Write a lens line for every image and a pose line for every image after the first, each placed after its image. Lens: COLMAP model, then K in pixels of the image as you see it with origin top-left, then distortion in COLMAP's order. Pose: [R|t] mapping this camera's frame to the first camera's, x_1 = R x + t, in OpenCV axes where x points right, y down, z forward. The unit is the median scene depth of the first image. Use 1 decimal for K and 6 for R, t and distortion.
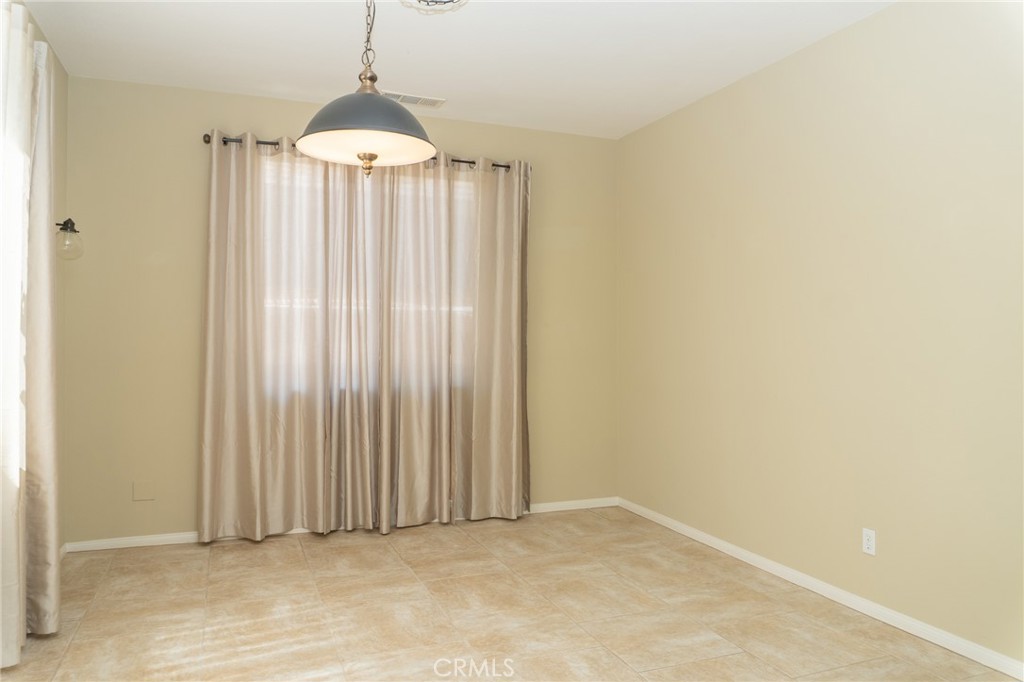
lens RADIAL K [[745.0, 0, 519.5], [0, 745.0, 323.8], [0, 0, 1]] dist [-0.030540, 0.001594]
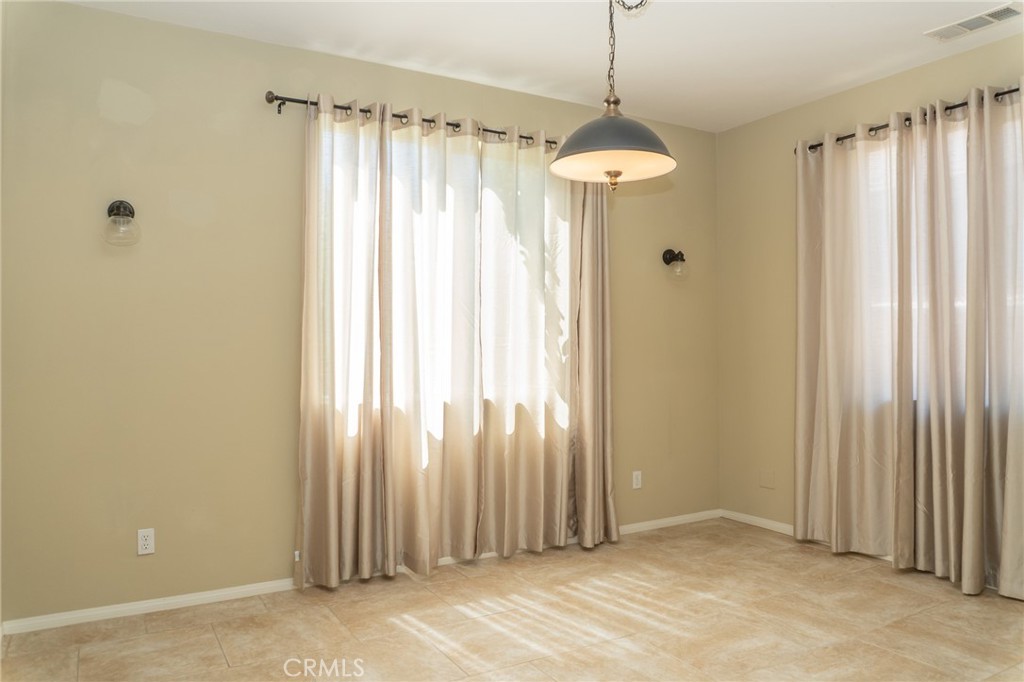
lens RADIAL K [[745.0, 0, 519.5], [0, 745.0, 323.8], [0, 0, 1]] dist [-0.030540, 0.001594]
pose [[0.153089, -0.030486, -0.987742, 0.742234], [0.013990, 0.999491, -0.028680, 0.021506], [0.988113, -0.009428, 0.153437, 0.606219]]
